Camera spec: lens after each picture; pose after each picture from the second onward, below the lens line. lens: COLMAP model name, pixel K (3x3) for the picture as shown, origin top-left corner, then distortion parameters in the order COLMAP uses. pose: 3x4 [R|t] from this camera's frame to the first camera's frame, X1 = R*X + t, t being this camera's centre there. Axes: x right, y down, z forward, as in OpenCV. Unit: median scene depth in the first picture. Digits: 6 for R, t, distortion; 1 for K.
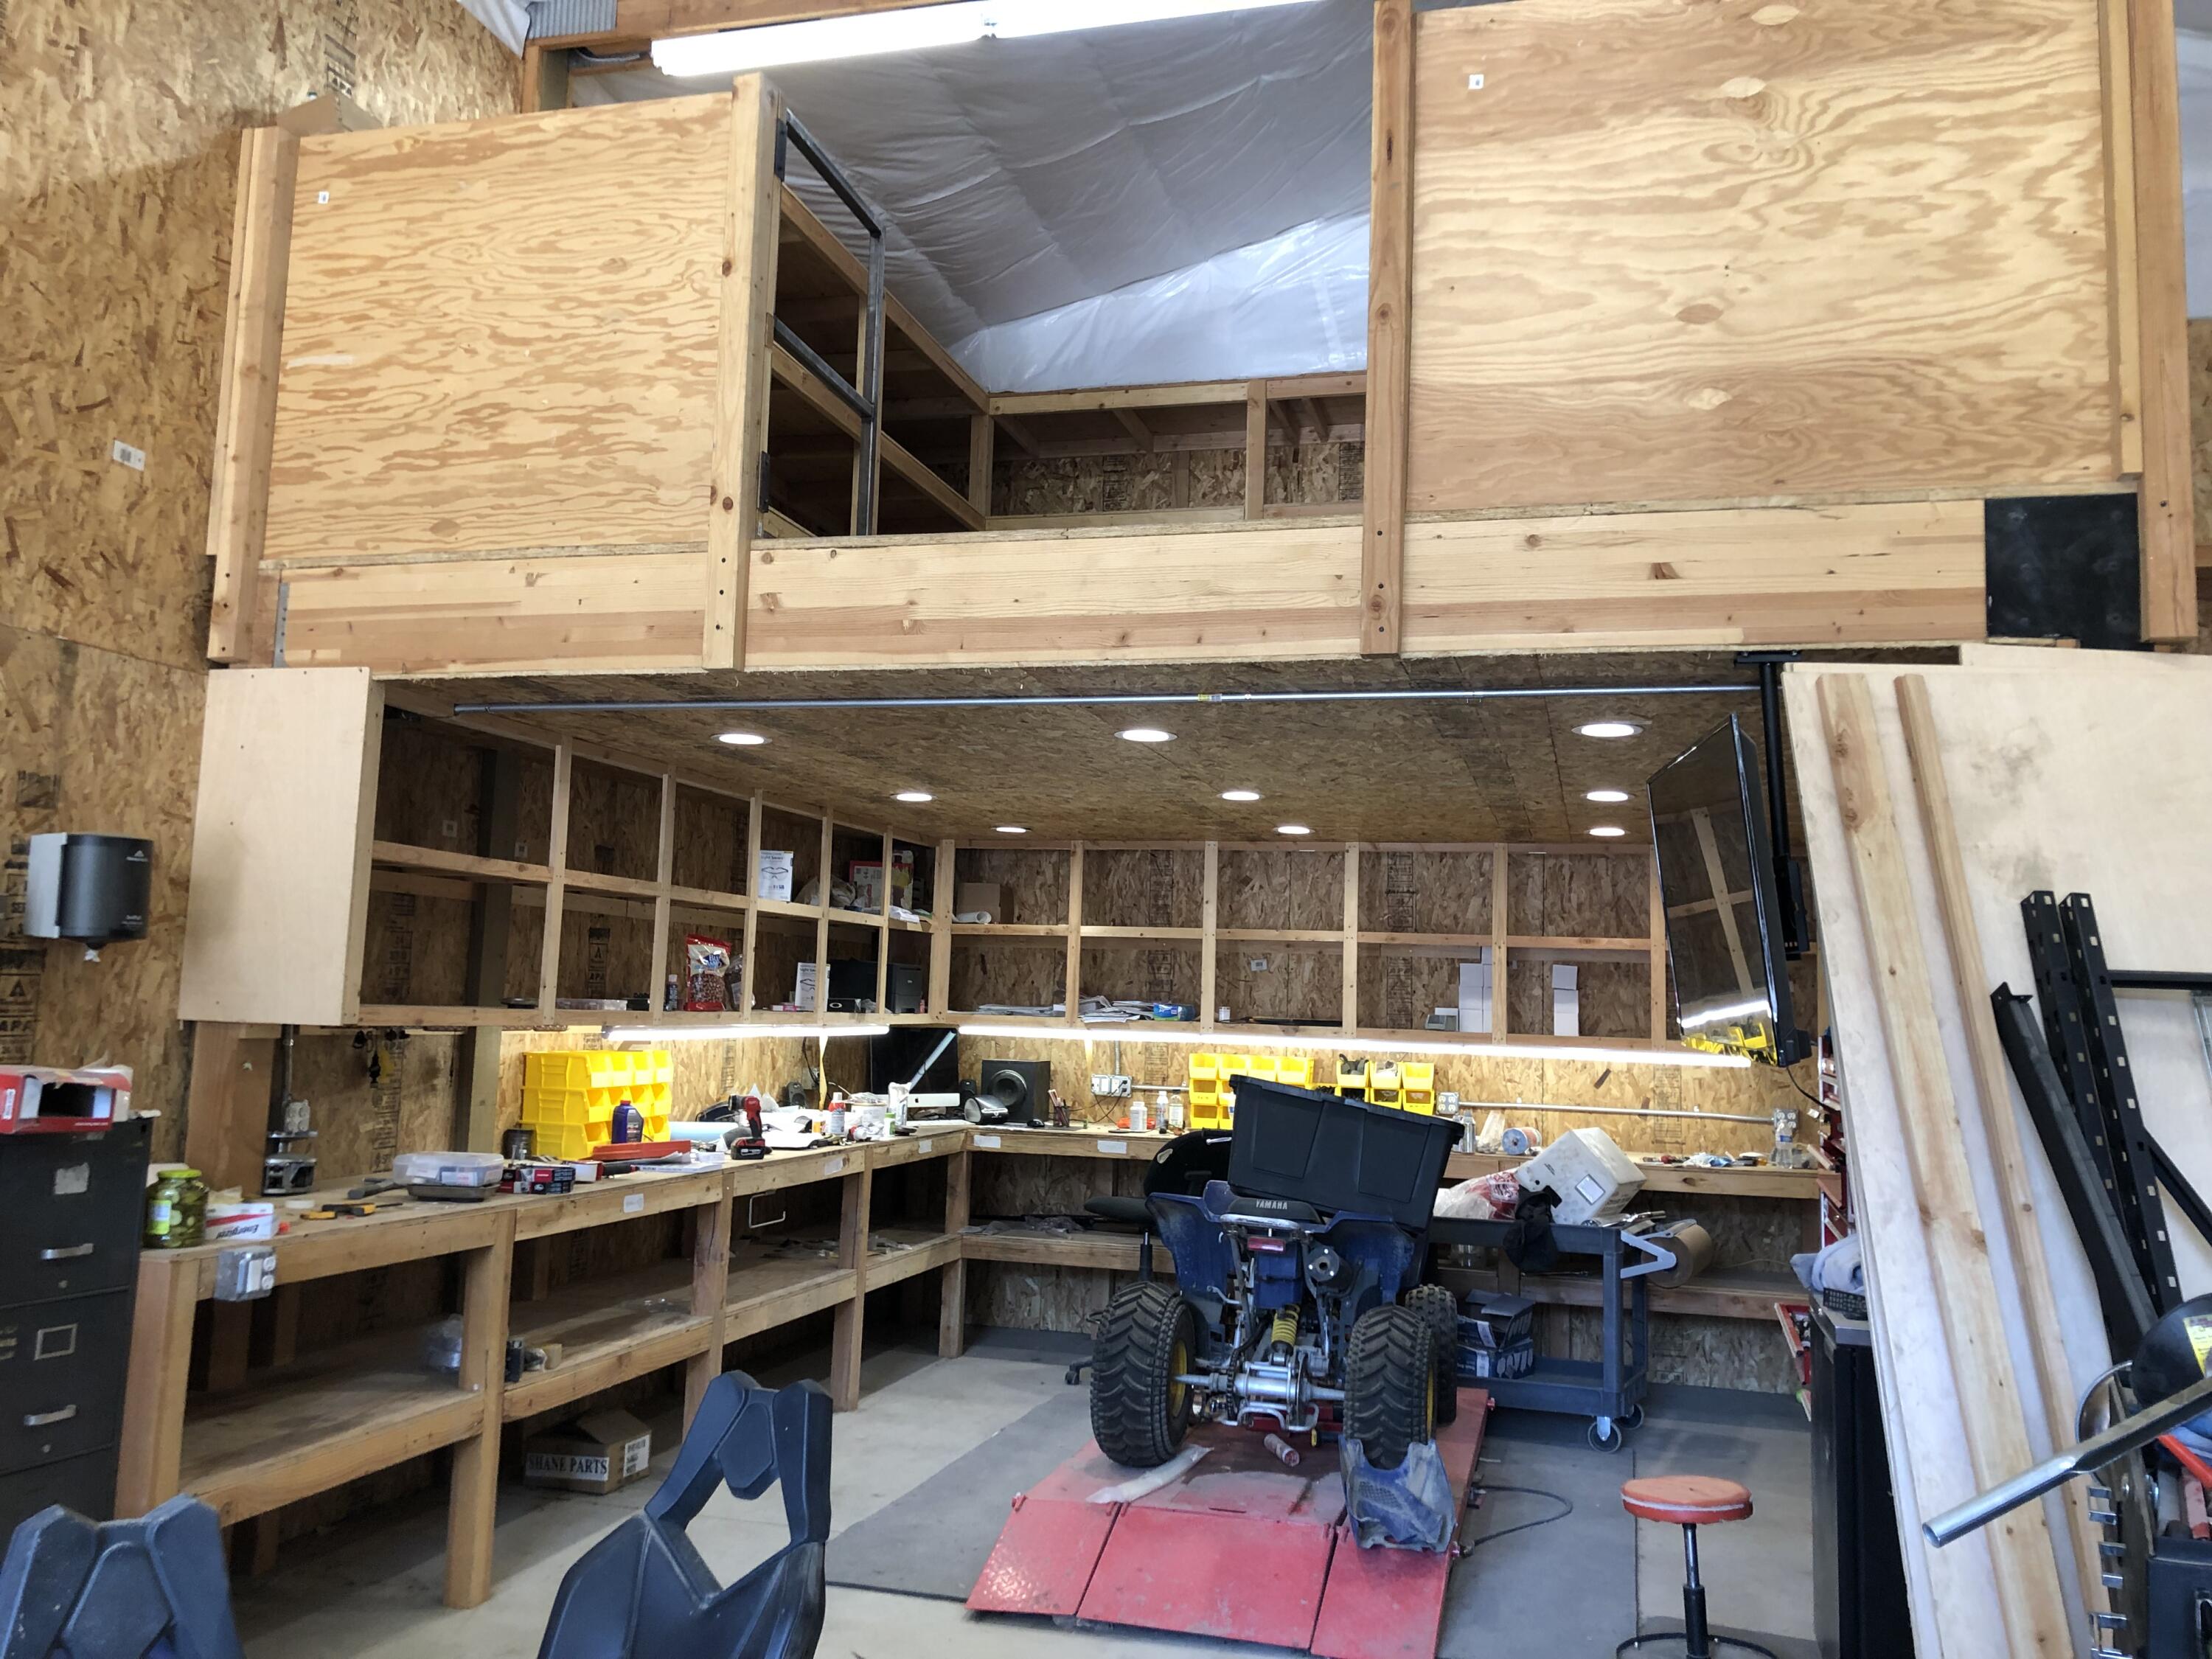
lens RADIAL K [[1804.0, 0, 1118.5], [0, 1804.0, 808.1], [0, 0, 1]] dist [0.035512, -0.027856]
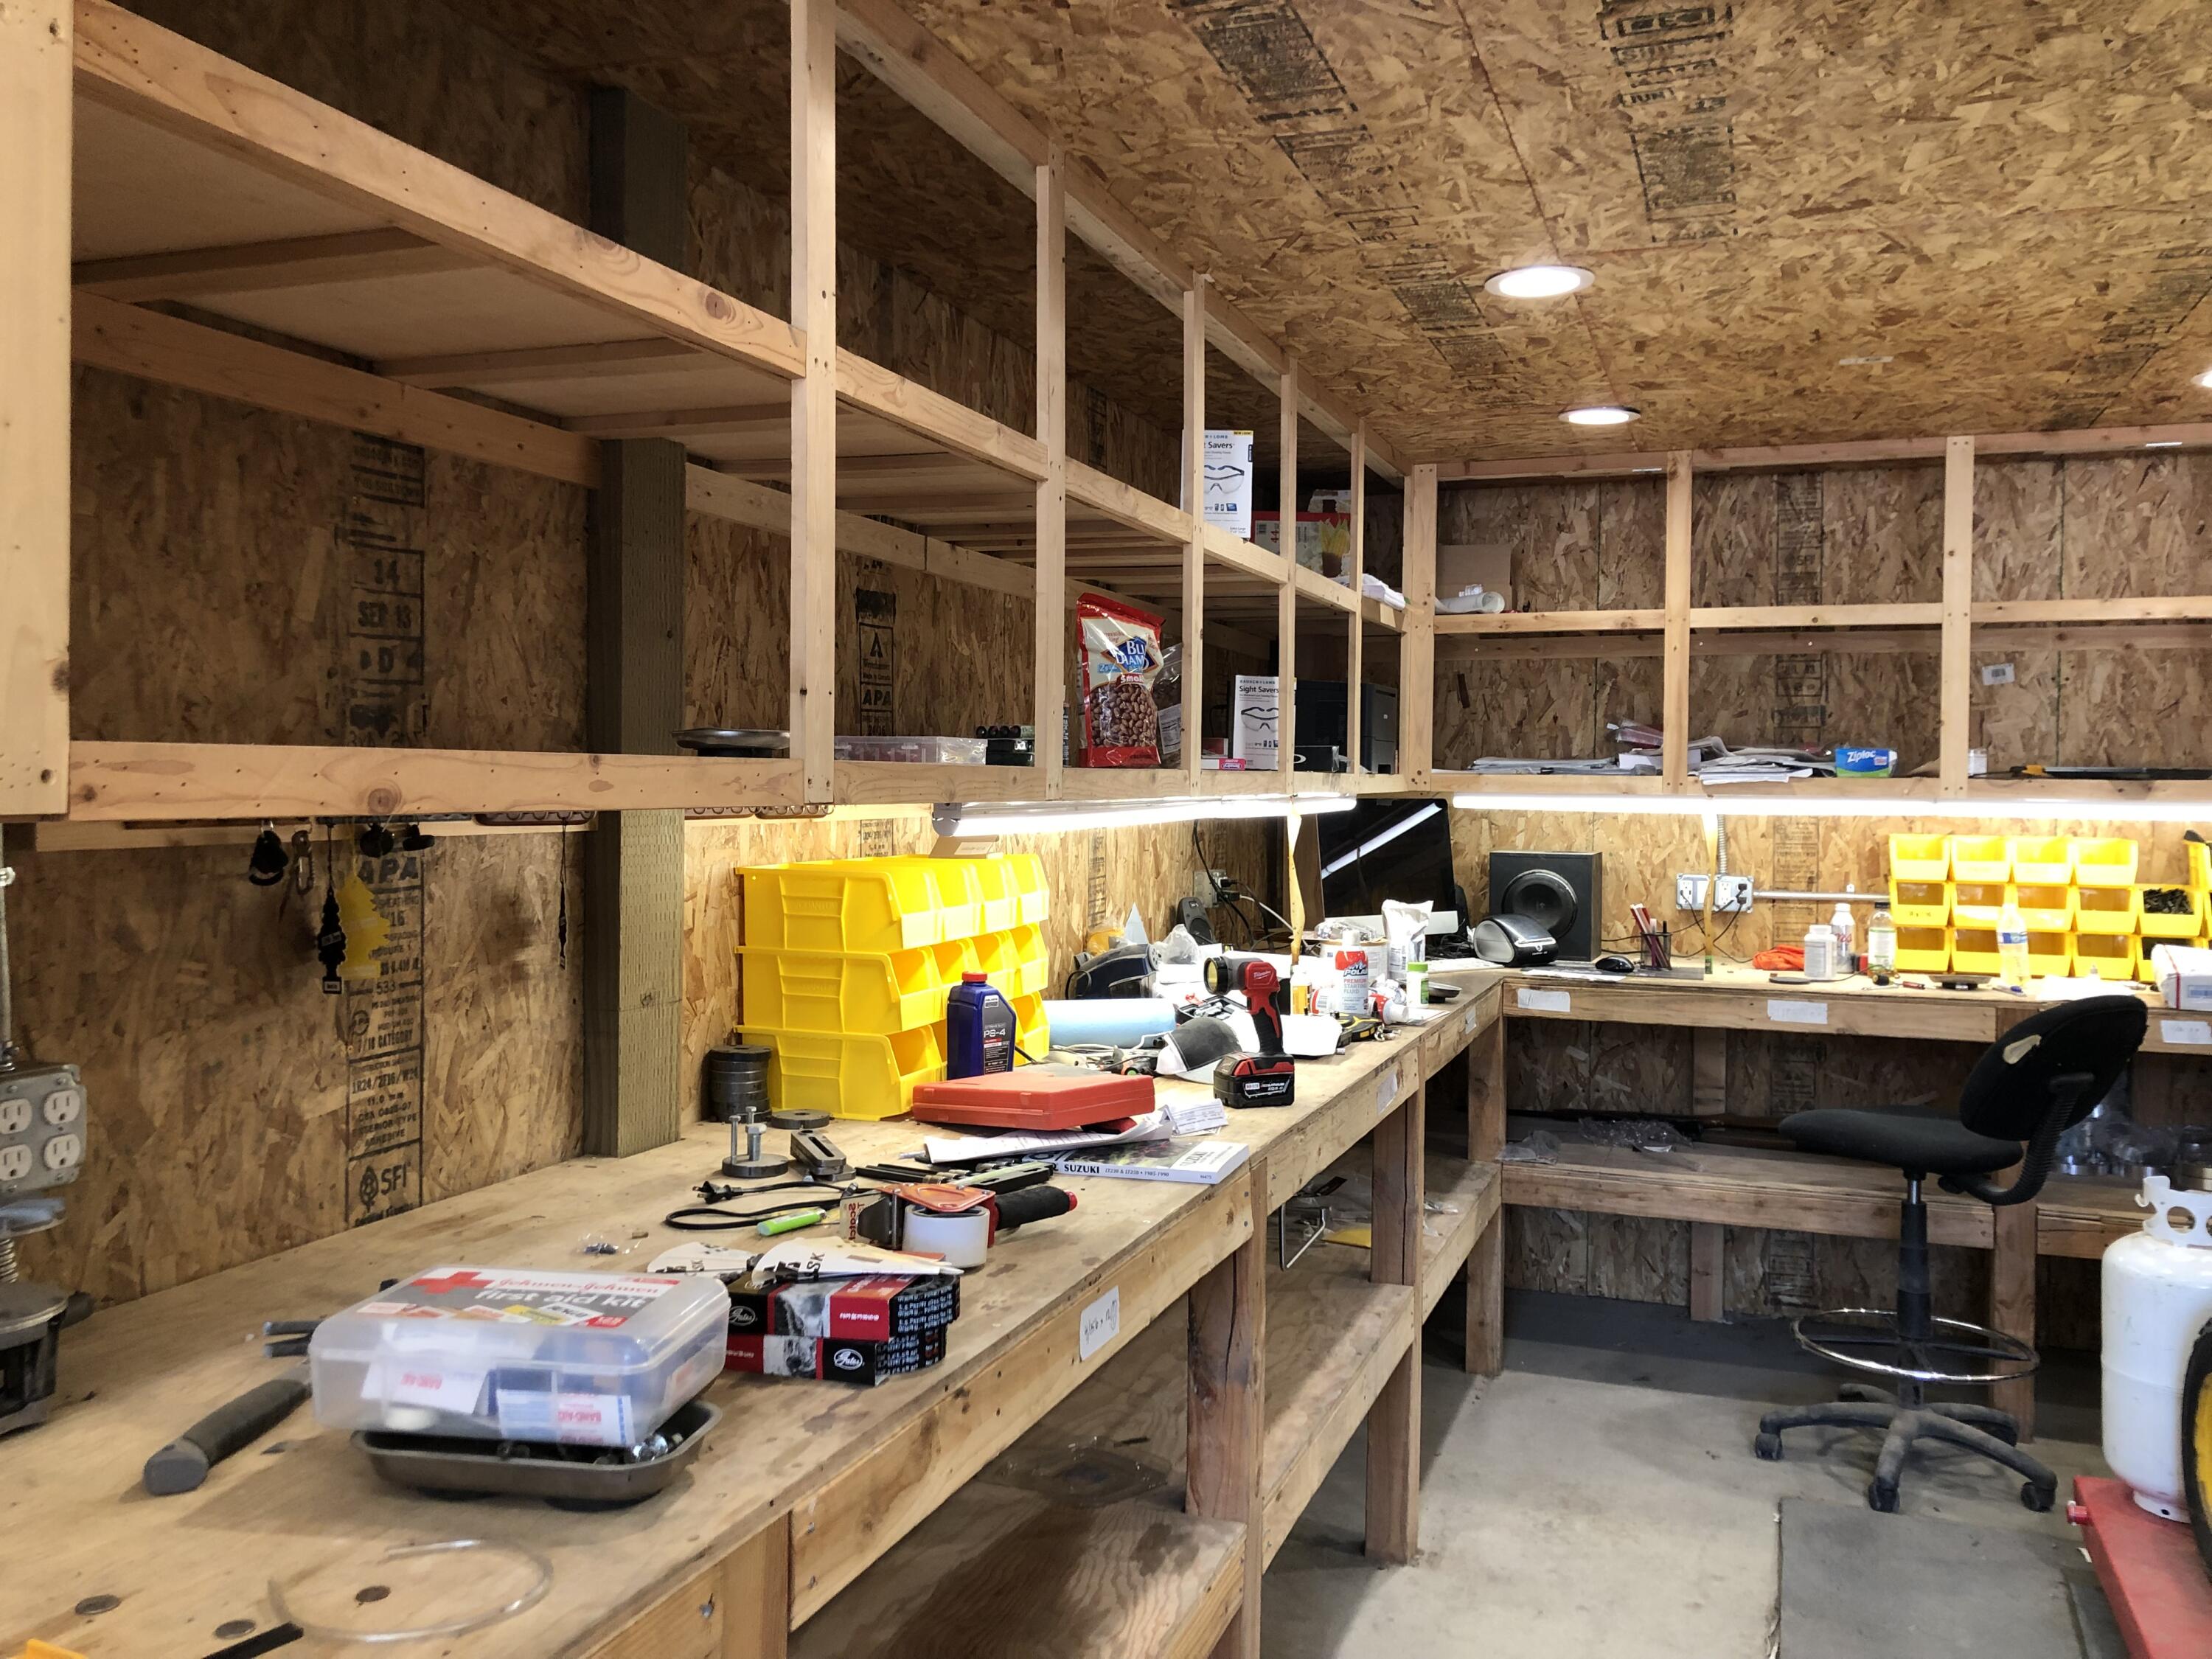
lens RADIAL K [[1804.0, 0, 1110.1], [0, 1804.0, 847.0], [0, 0, 1]] dist [0.035512, -0.027856]
pose [[0.995769, -0.015955, -0.090499, -0.172248], [0.029070, 0.988929, 0.145513, 0.060155], [0.087175, -0.147528, 0.985209, 0.501967]]
